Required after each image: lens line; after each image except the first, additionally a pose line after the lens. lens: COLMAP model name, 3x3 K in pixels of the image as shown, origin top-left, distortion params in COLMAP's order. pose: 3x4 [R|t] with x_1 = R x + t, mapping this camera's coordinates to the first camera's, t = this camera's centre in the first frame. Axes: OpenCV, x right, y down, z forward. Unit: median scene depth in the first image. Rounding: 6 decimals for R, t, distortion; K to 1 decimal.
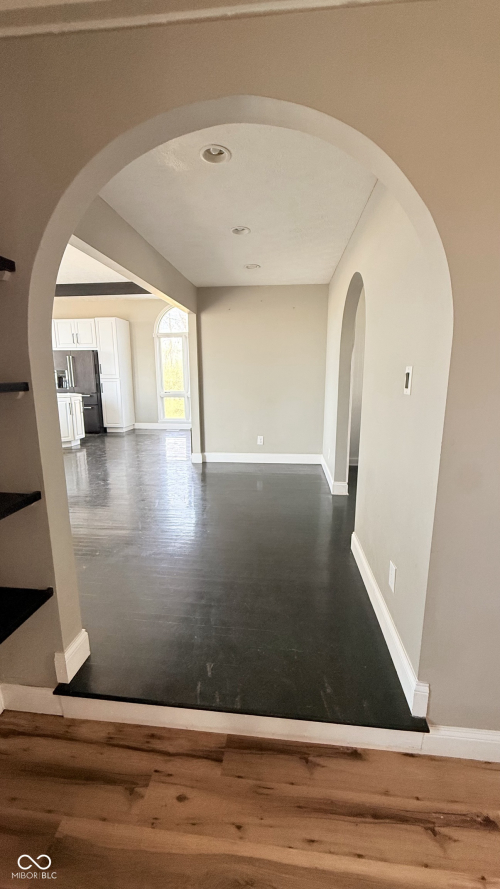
lens RADIAL K [[352.6, 0, 247.0], [0, 352.6, 445.5], [0, 0, 1]] dist [-0.002559, -0.000087]
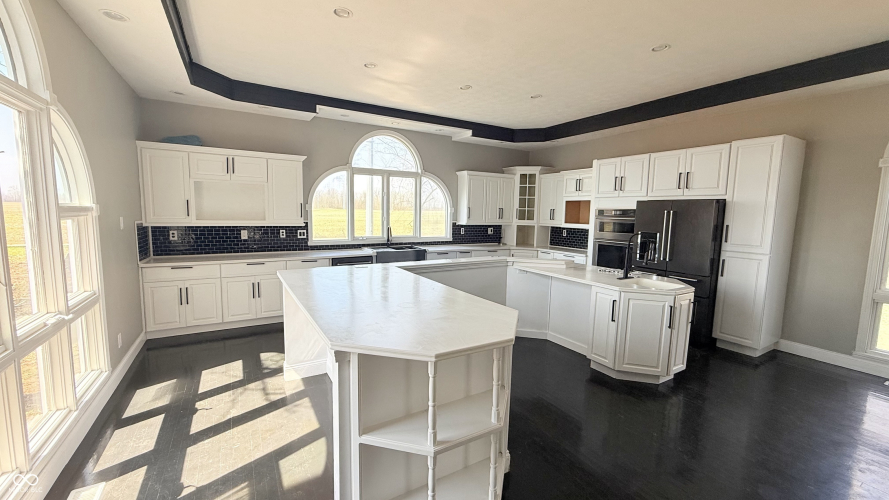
lens RADIAL K [[352.6, 0, 439.5], [0, 352.6, 249.1], [0, 0, 1]] dist [-0.002559, -0.000087]
pose [[0.591366, 0.099523, -0.800238, -0.243018], [-0.174917, 0.984560, -0.006815, -0.113131], [0.787204, 0.144005, 0.599644, 0.334472]]
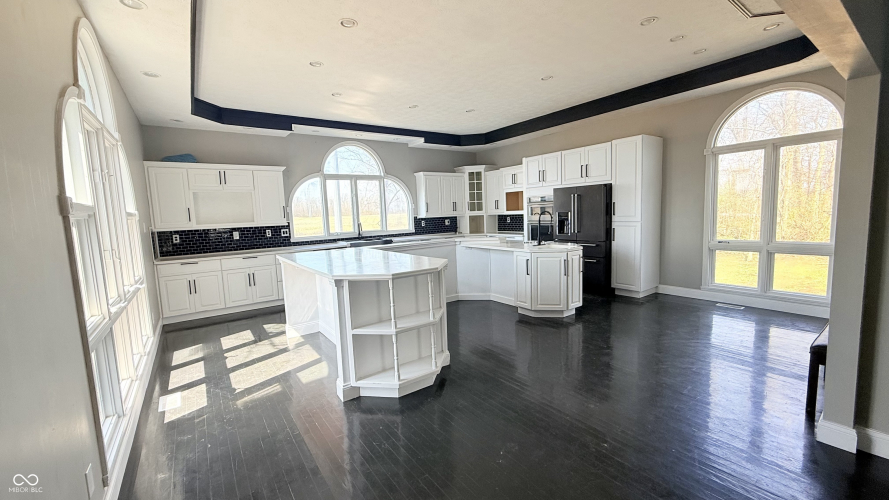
lens RADIAL K [[352.6, 0, 440.8], [0, 352.6, 247.4], [0, 0, 1]] dist [-0.002559, -0.000087]
pose [[0.663047, 0.049858, -0.746916, -0.105614], [-0.104703, 0.994148, -0.026585, -0.080896], [0.741219, 0.095832, 0.664387, 0.260003]]
